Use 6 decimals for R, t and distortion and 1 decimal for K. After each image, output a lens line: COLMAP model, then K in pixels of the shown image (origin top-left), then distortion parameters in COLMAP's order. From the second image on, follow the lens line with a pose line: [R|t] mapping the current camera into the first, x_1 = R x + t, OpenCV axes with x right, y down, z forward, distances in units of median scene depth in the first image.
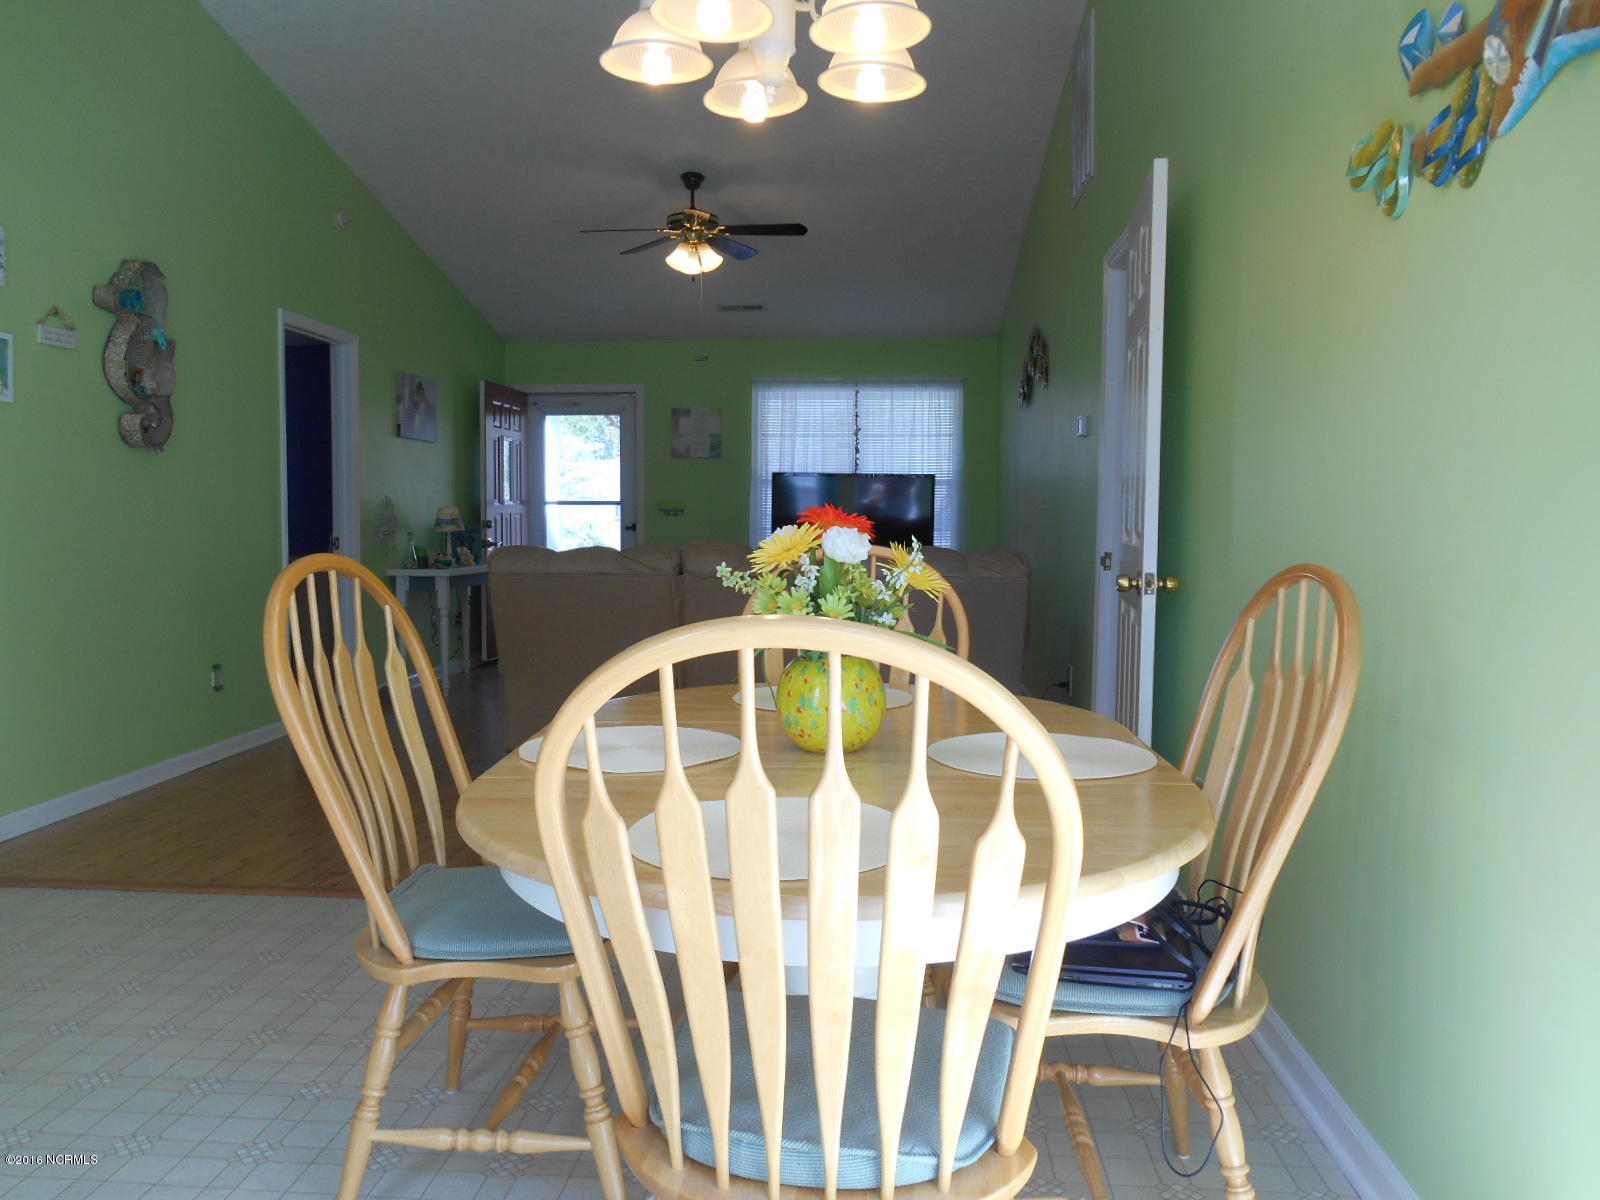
lens RADIAL K [[1231.1, 0, 810.5], [0, 1231.1, 600.5], [0, 0, 1]] dist [-0.053604, 0.026646]
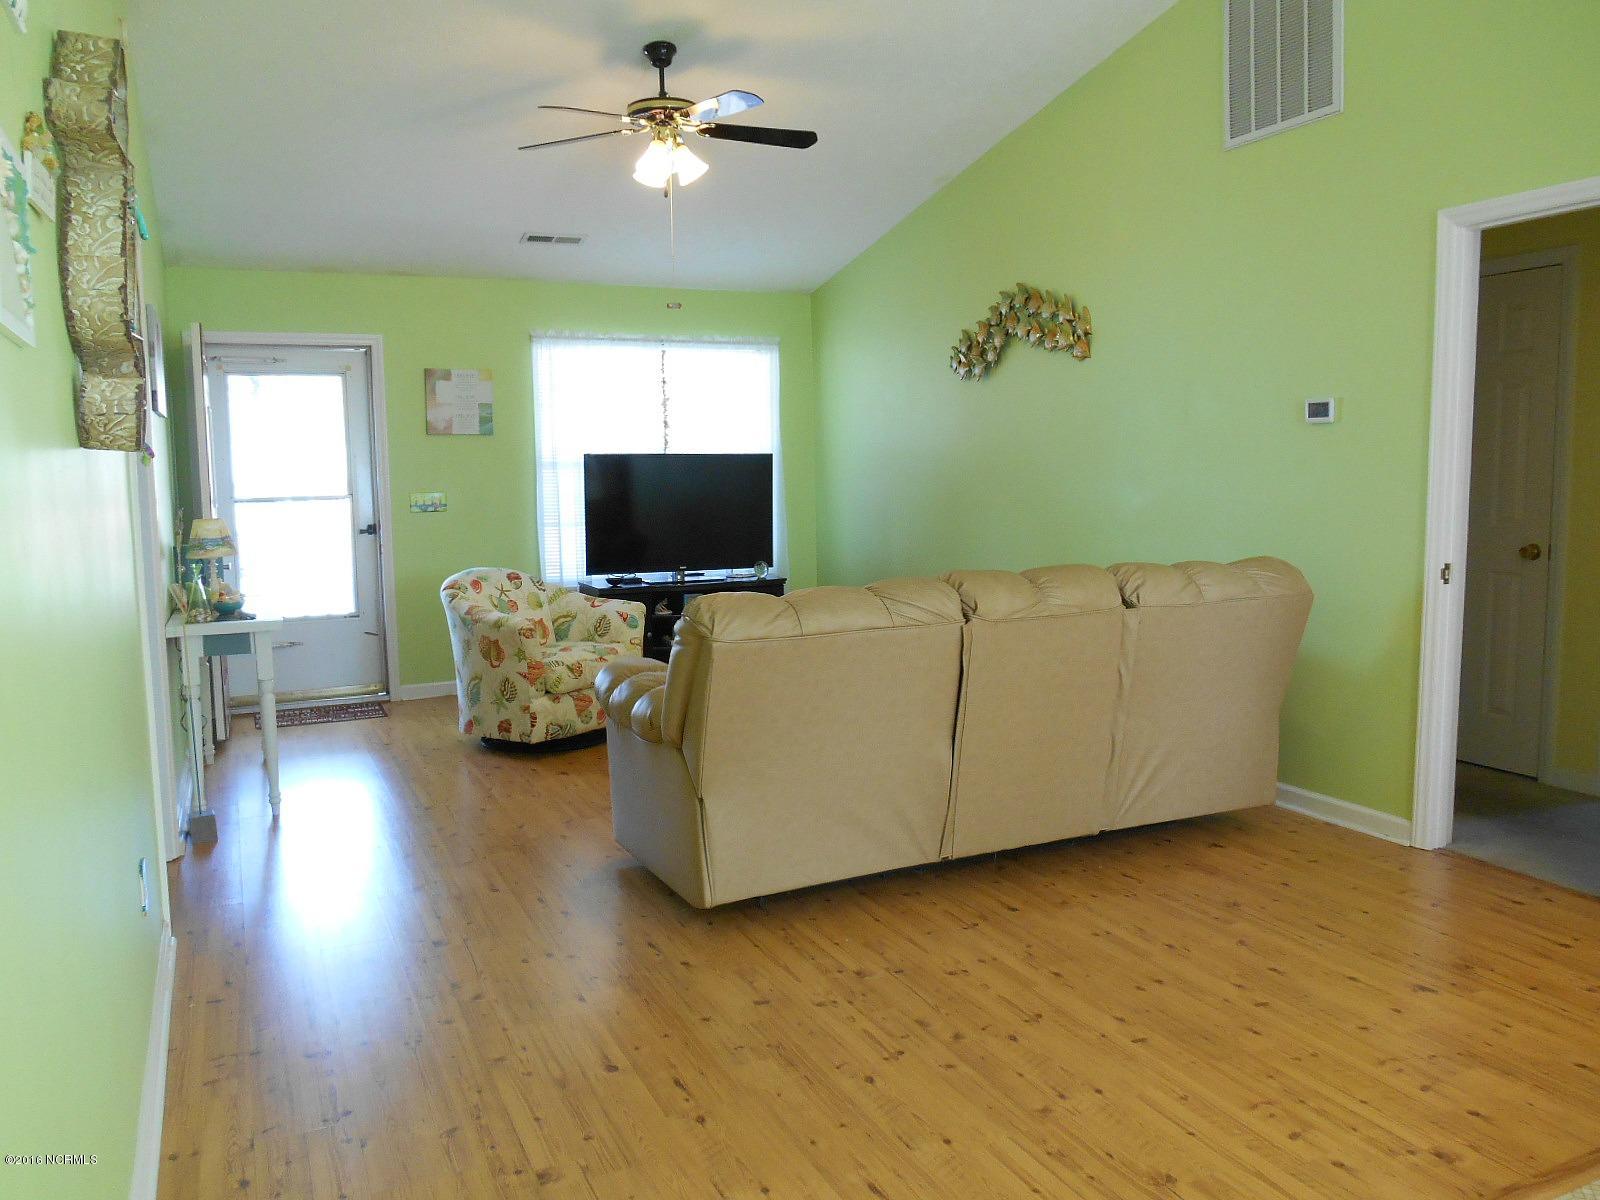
lens RADIAL K [[1231.1, 0, 795.5], [0, 1231.1, 592.5], [0, 0, 1]] dist [-0.053604, 0.026646]
pose [[0.874451, -0.067321, 0.480420, -0.386586], [0.054413, 0.997686, 0.040765, -0.053871], [-0.482053, -0.009506, 0.876091, 0.331301]]
